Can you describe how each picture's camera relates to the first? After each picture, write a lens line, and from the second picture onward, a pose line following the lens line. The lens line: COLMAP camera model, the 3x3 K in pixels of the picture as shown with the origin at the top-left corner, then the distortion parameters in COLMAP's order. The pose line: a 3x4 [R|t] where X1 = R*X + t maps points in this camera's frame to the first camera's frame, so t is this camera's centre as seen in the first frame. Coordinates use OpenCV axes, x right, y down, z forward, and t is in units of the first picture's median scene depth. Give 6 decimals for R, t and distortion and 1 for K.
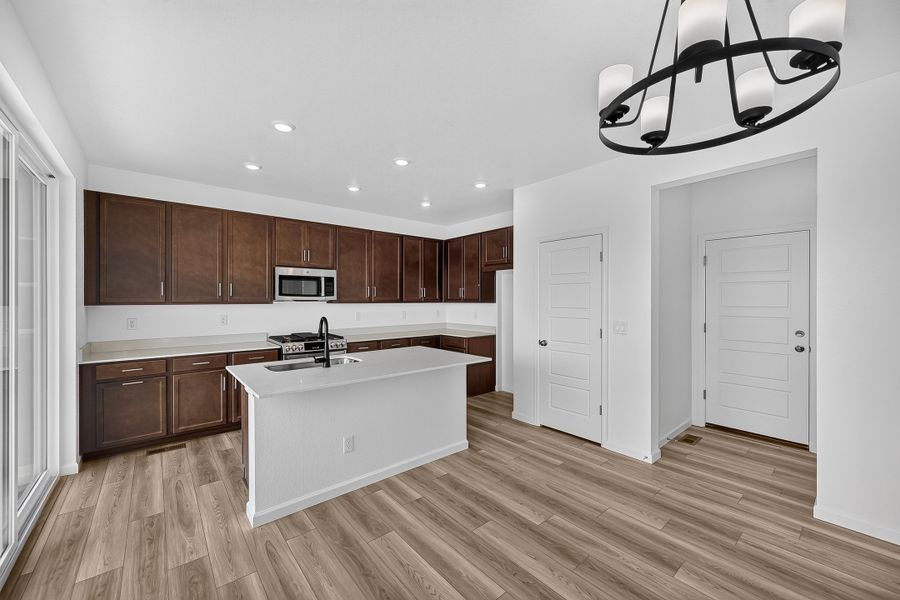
lens RADIAL K [[350.8, 0, 445.0], [0, 350.8, 301.5], [0, 0, 1]] dist [0.004632, -0.000069]
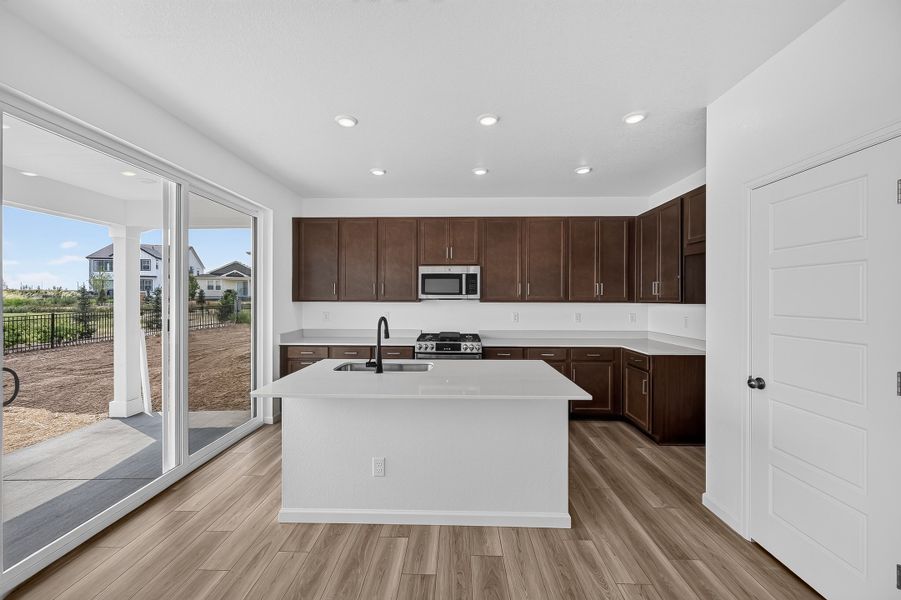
lens RADIAL K [[351.2, 0, 450.7], [0, 351.2, 299.1], [0, 0, 1]] dist [0.004632, -0.000069]
pose [[0.753444, 0.002574, -0.657508, 0.259492], [-0.005914, 0.999978, -0.002862, -0.000050], [0.657486, 0.006045, 0.753443, 0.291917]]
